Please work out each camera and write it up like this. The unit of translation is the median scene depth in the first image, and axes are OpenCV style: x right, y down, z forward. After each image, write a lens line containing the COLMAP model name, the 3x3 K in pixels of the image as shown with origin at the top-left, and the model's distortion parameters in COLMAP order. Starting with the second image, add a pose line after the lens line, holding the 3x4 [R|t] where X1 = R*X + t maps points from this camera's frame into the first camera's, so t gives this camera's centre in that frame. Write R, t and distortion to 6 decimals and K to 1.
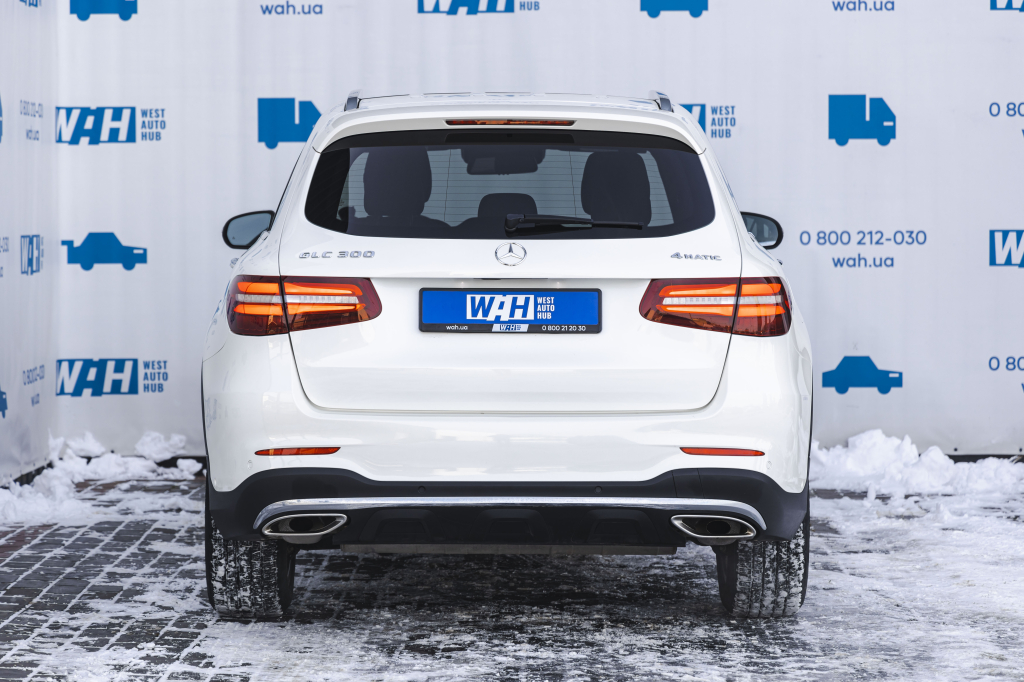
lens RADIAL K [[4827.2, 0, 507.0], [0, 4827.2, 337.1], [0, 0, 1]] dist [0.097562, 0.000000]
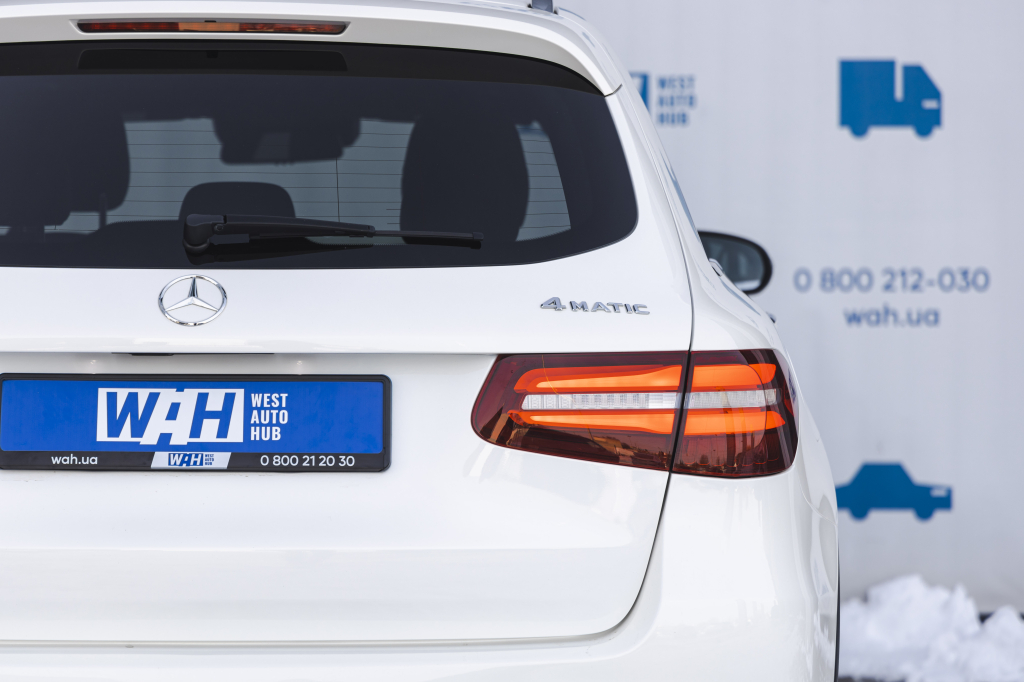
lens RADIAL K [[4827.2, 0, 515.6], [0, 4827.2, 339.9], [0, 0, 1]] dist [0.097562, 0.000000]
pose [[0.999972, 0.001470, 0.007276, 0.028120], [-0.001394, 0.999944, -0.010523, -0.008529], [-0.007291, 0.010513, 0.999918, 0.533985]]
